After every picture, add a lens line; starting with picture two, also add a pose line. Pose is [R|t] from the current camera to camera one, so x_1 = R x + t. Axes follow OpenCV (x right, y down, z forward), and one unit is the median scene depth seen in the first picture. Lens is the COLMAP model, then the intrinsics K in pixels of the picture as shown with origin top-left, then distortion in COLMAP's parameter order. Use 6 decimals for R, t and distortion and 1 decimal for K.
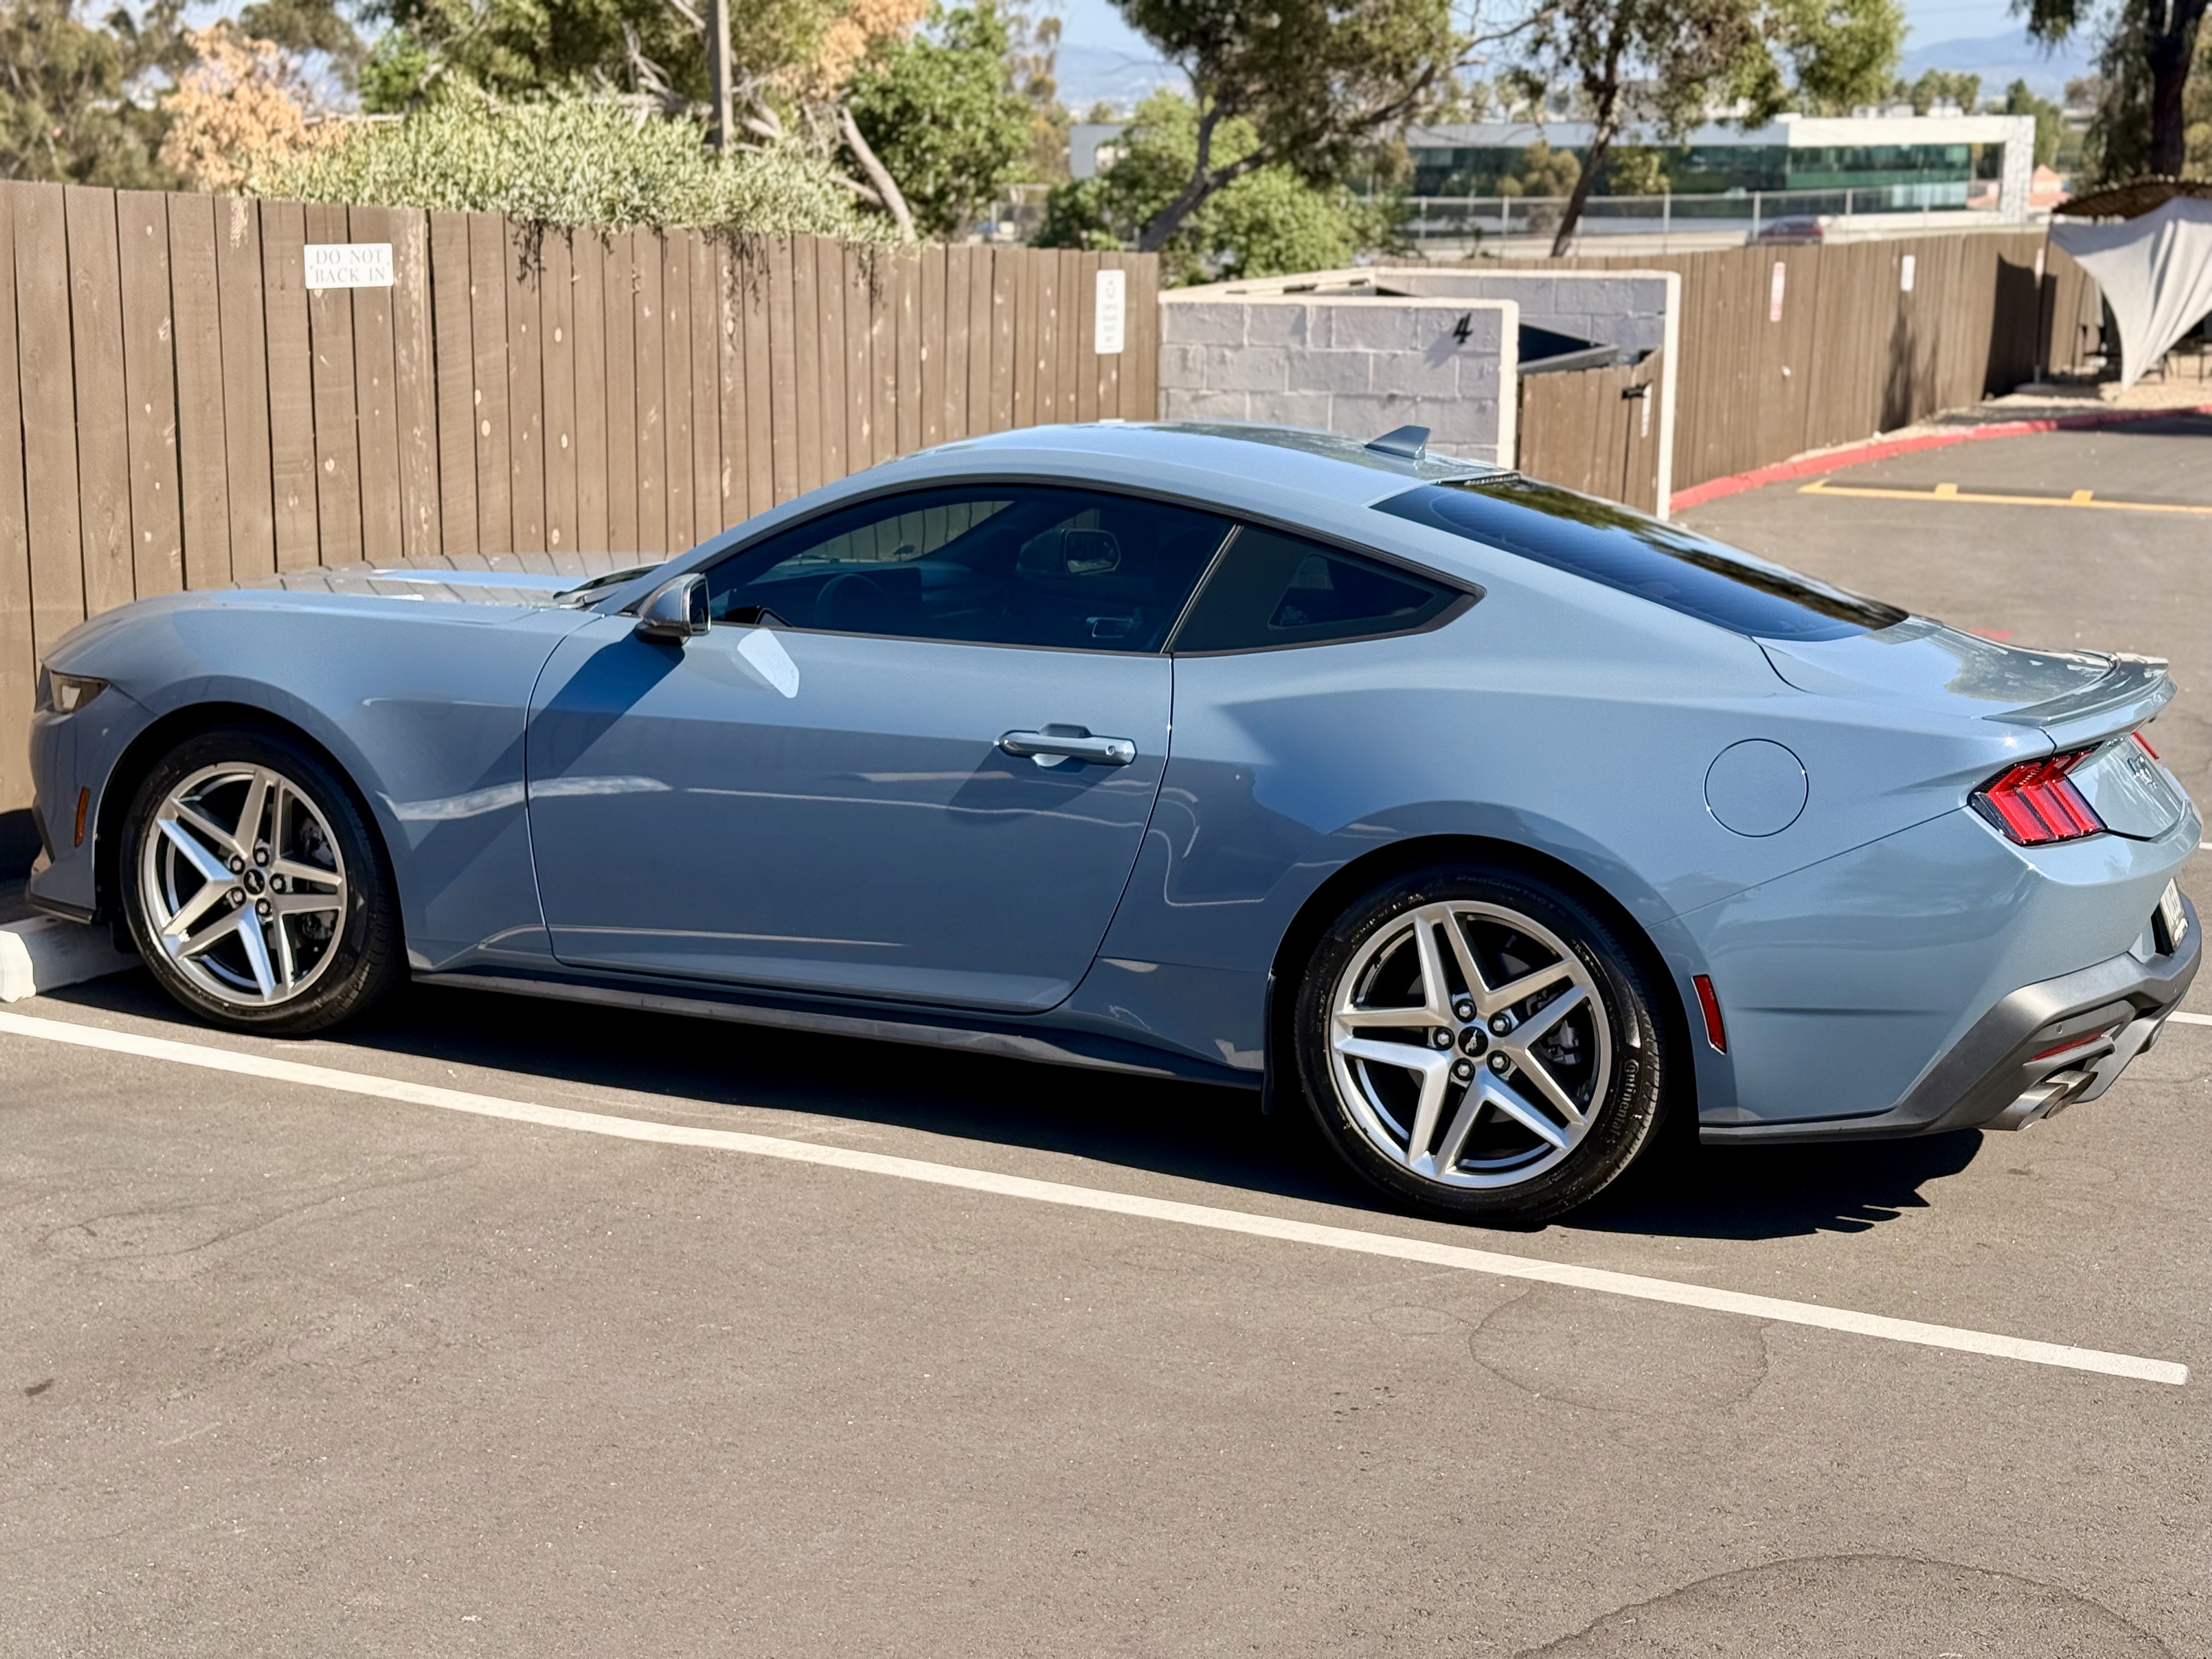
lens RADIAL K [[3051.7, 0, 1120.9], [0, 3051.7, 854.5], [0, 0, 1]] dist [0.130045, 0.000000]
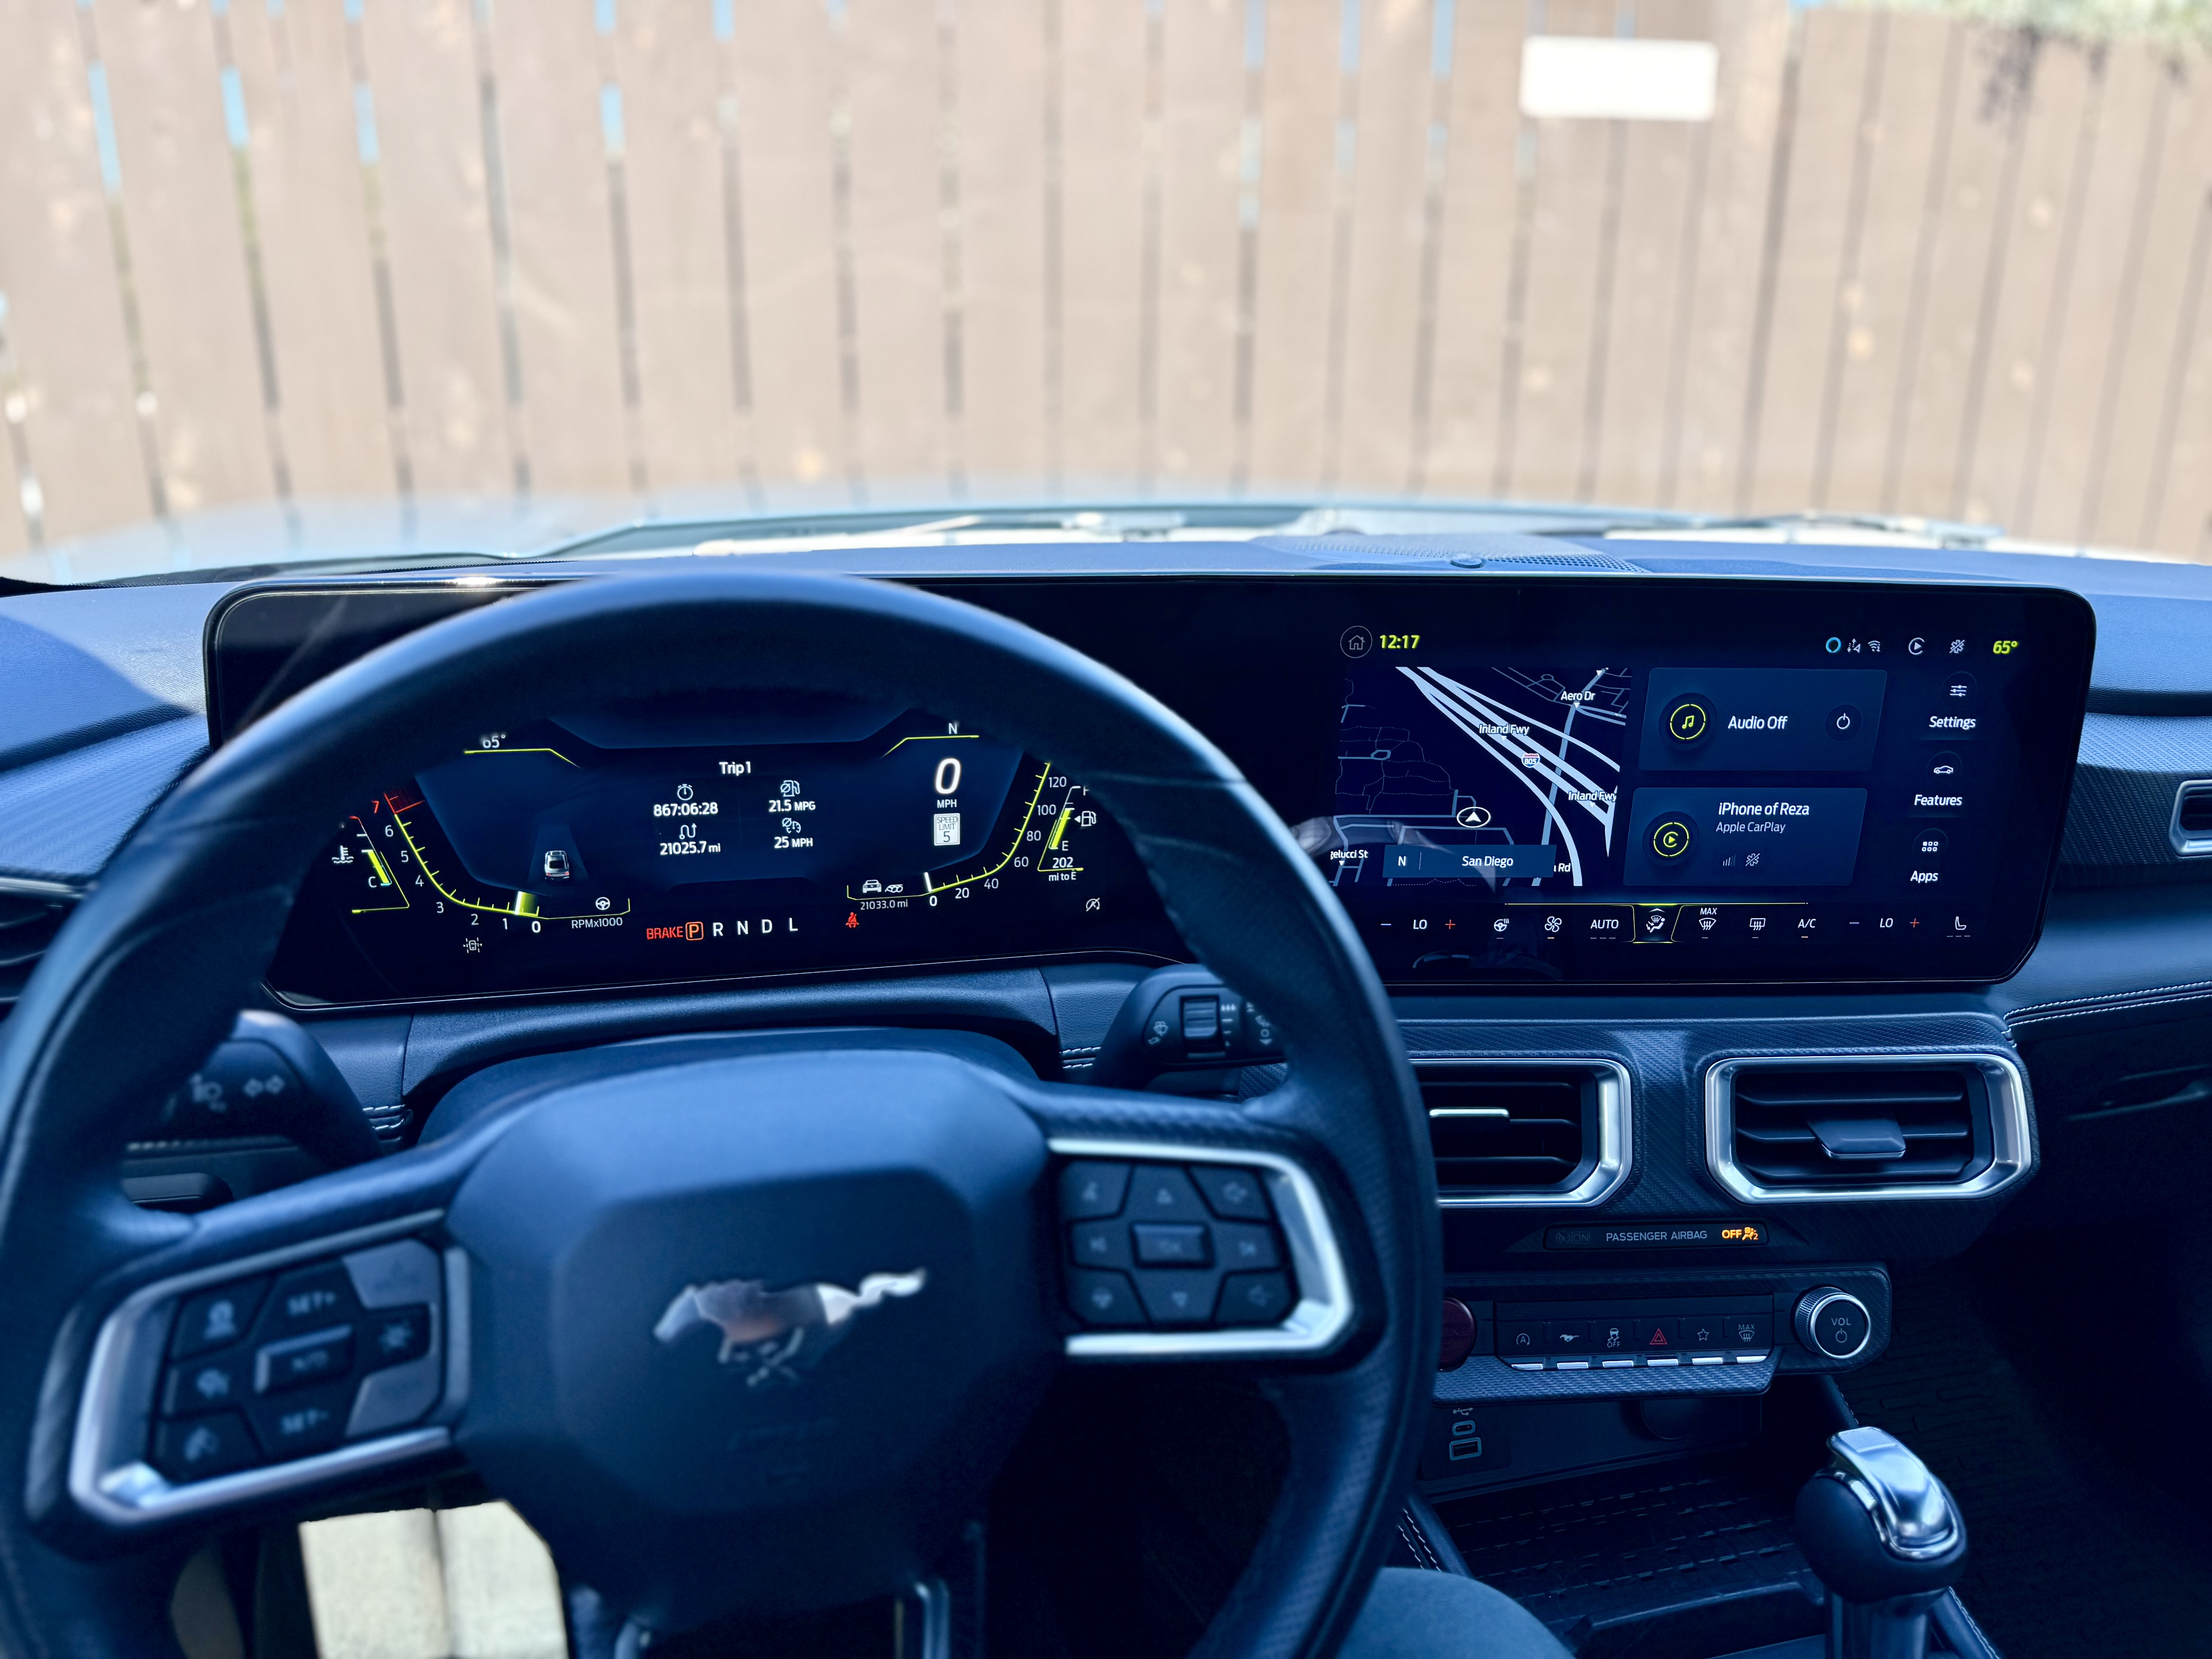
lens RADIAL K [[1599.9, 0, 1112.4], [0, 1599.9, 819.9], [0, 0, 1]] dist [-0.000008, -0.002986]
pose [[0.625272, 0.204989, -0.753003, -0.020737], [-0.147193, 0.978545, 0.144164, -0.062838], [0.766400, 0.020695, 0.642030, 0.660648]]
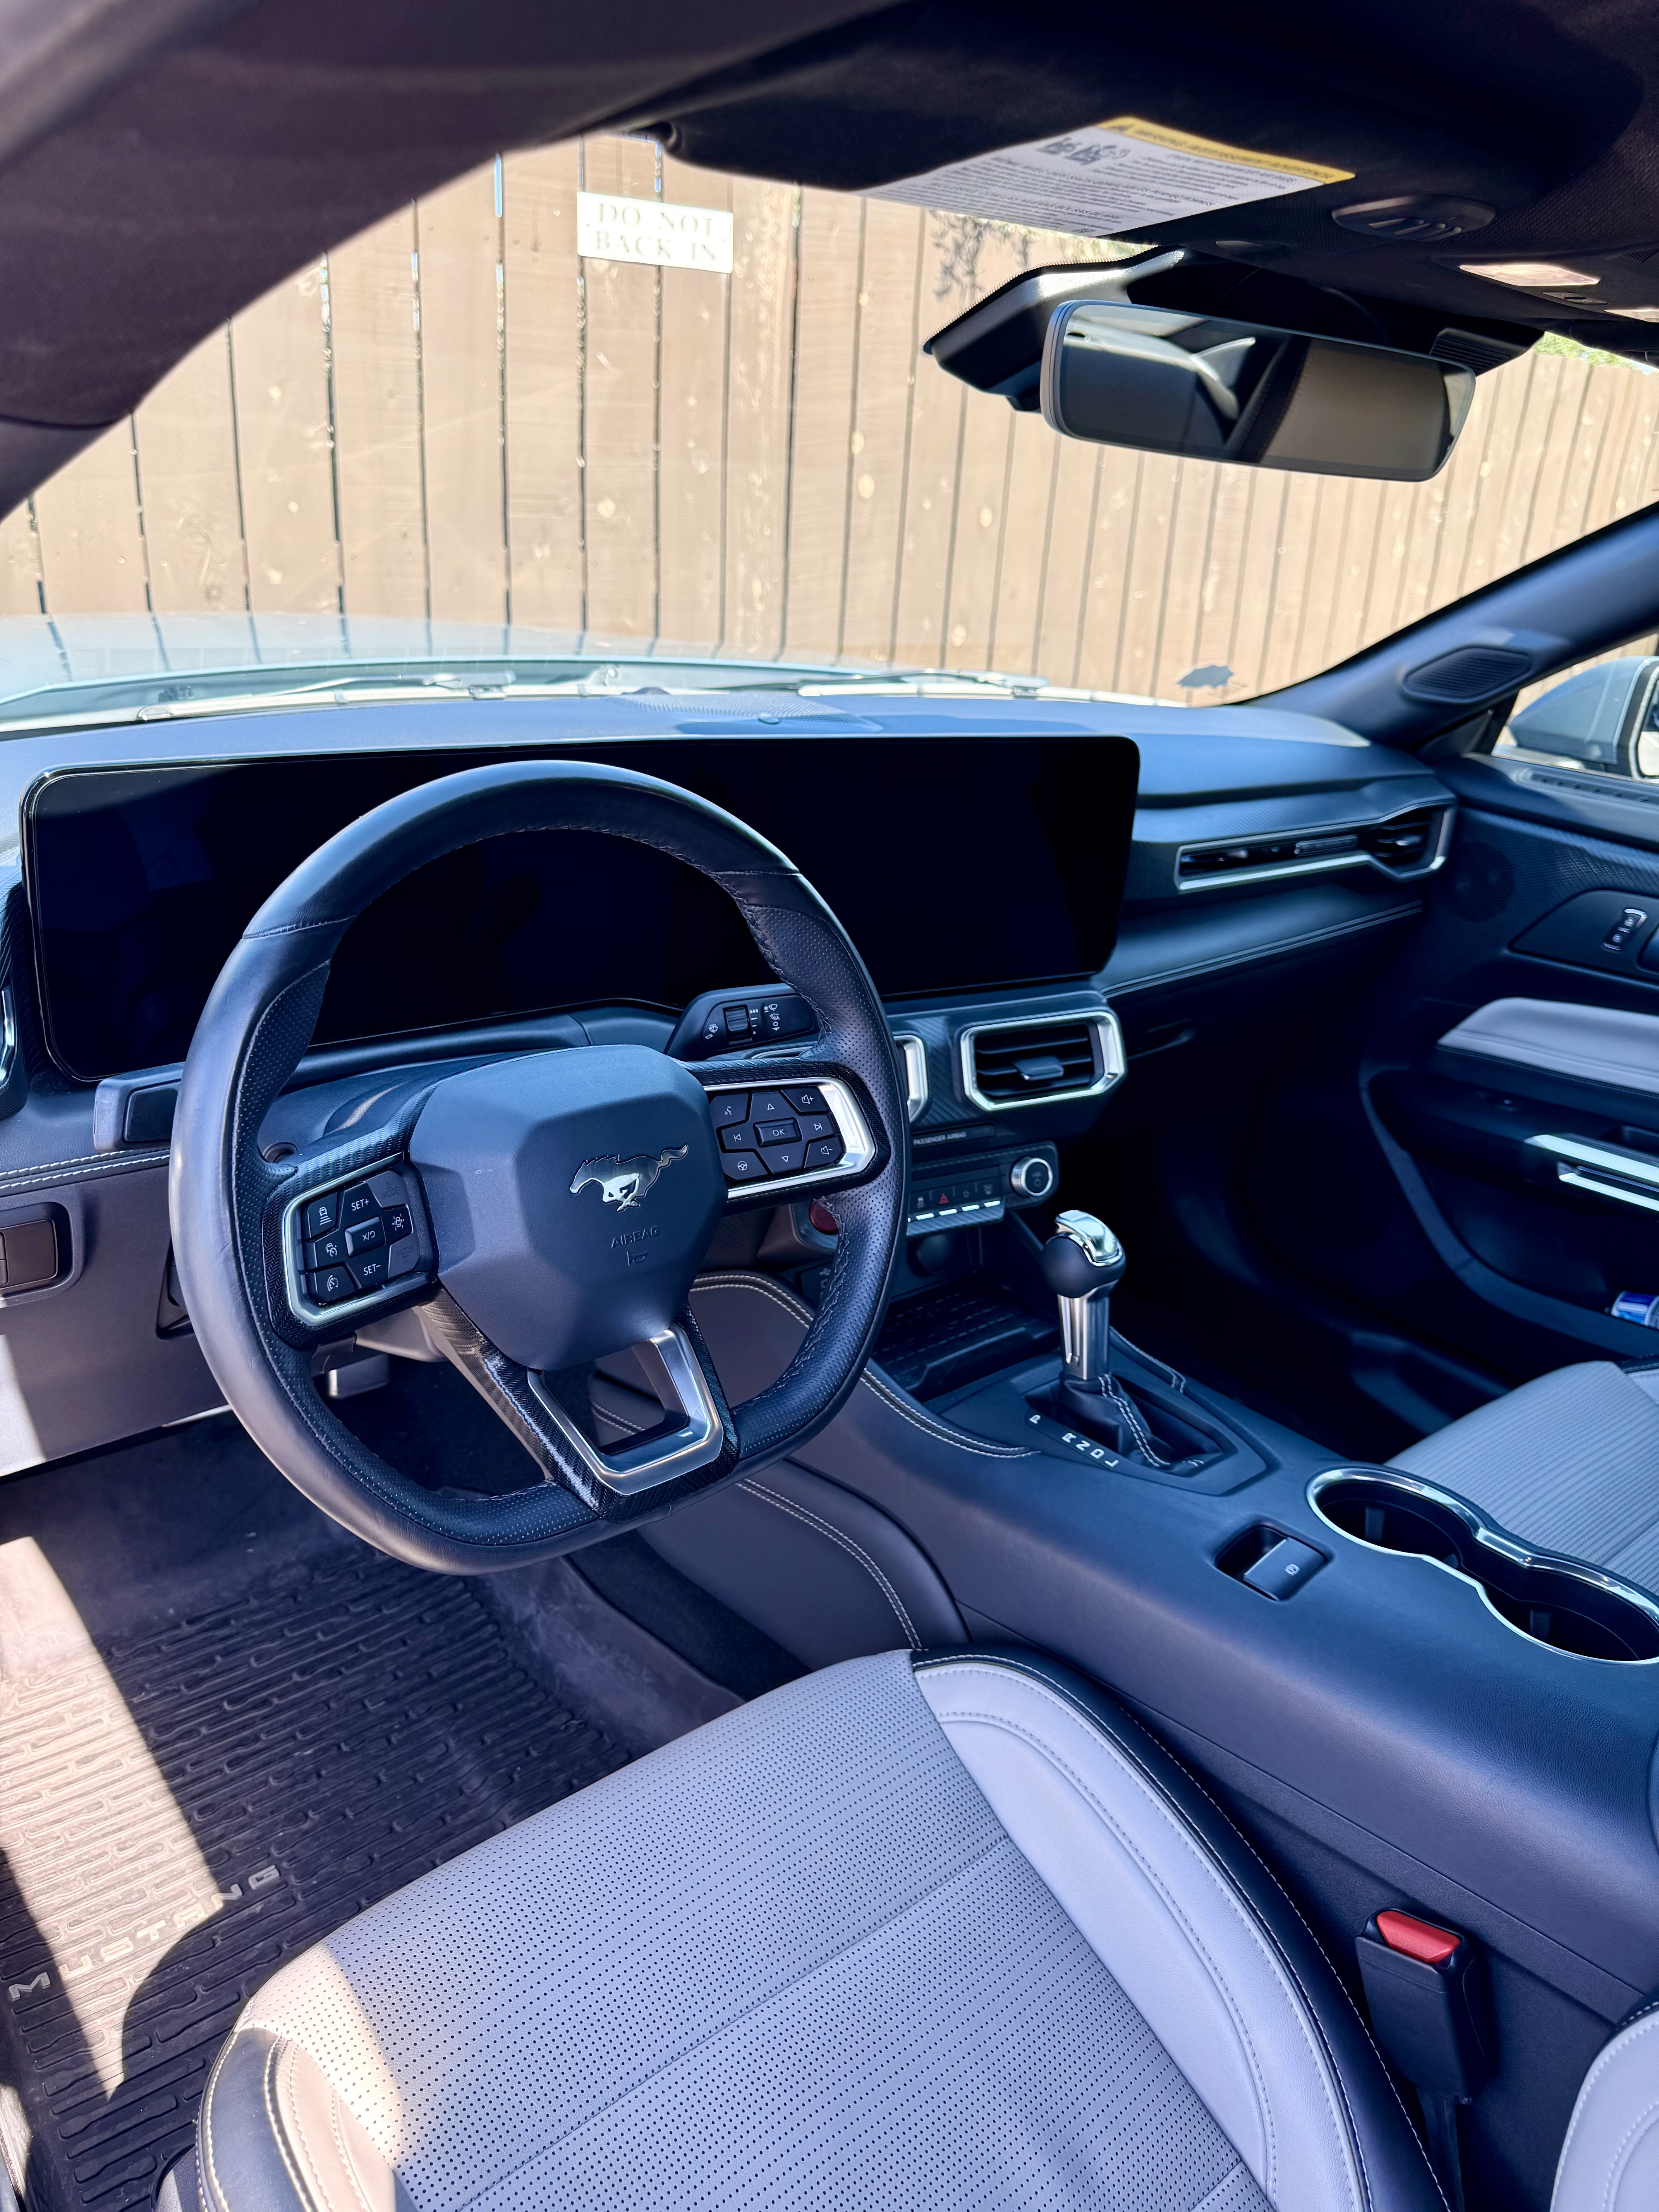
lens RADIAL K [[1599.9, 0, 850.3], [0, 1599.9, 1100.5], [0, 0, 1]] dist [-0.000008, -0.002986]
pose [[0.899588, 0.191752, -0.392393, -0.015573], [-0.125167, 0.973967, 0.188999, -0.062333], [0.418420, -0.120907, 0.900170, 0.617175]]
